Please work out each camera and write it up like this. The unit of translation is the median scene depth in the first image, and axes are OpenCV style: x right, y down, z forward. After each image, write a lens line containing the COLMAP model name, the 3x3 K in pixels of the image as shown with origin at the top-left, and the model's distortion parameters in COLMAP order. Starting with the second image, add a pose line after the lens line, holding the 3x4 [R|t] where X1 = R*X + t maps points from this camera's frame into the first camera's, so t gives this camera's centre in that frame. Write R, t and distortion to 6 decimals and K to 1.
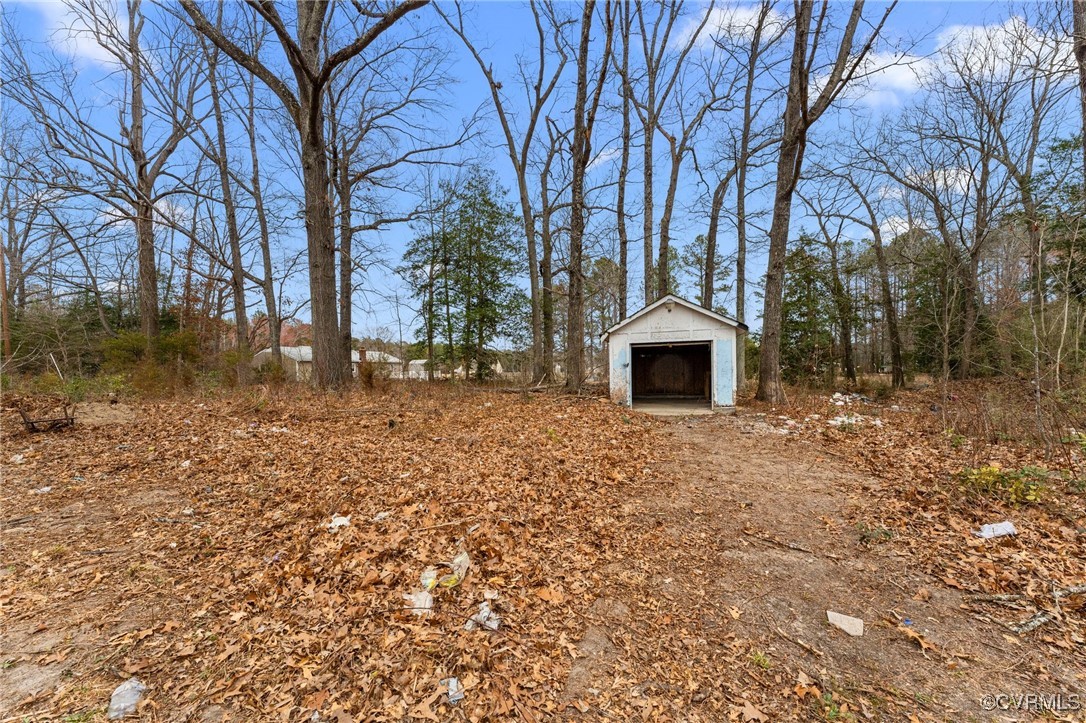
lens RADIAL K [[434.0, 0, 547.7], [0, 434.0, 370.5], [0, 0, 1]] dist [0.002621, 0.000469]
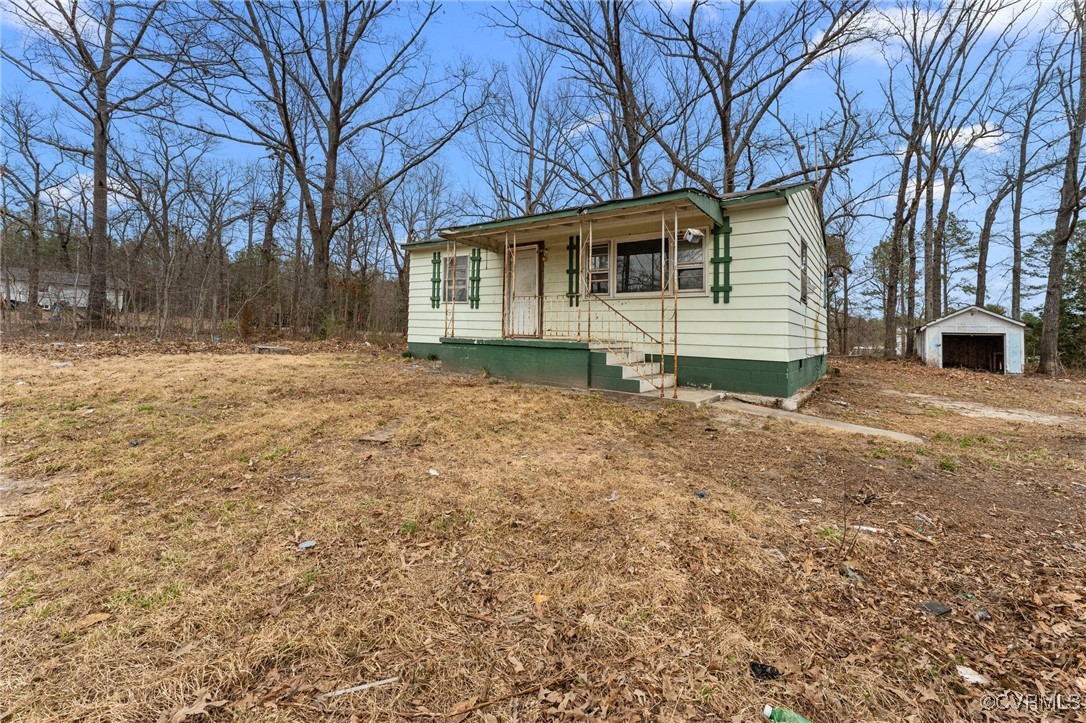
lens RADIAL K [[434.0, 0, 573.1], [0, 434.0, 310.9], [0, 0, 1]] dist [0.002621, 0.000469]
pose [[0.942100, 0.034244, -0.333579, -0.546961], [-0.053812, 0.997319, -0.049598, 0.013578], [0.330986, 0.064677, 0.941417, -0.982927]]
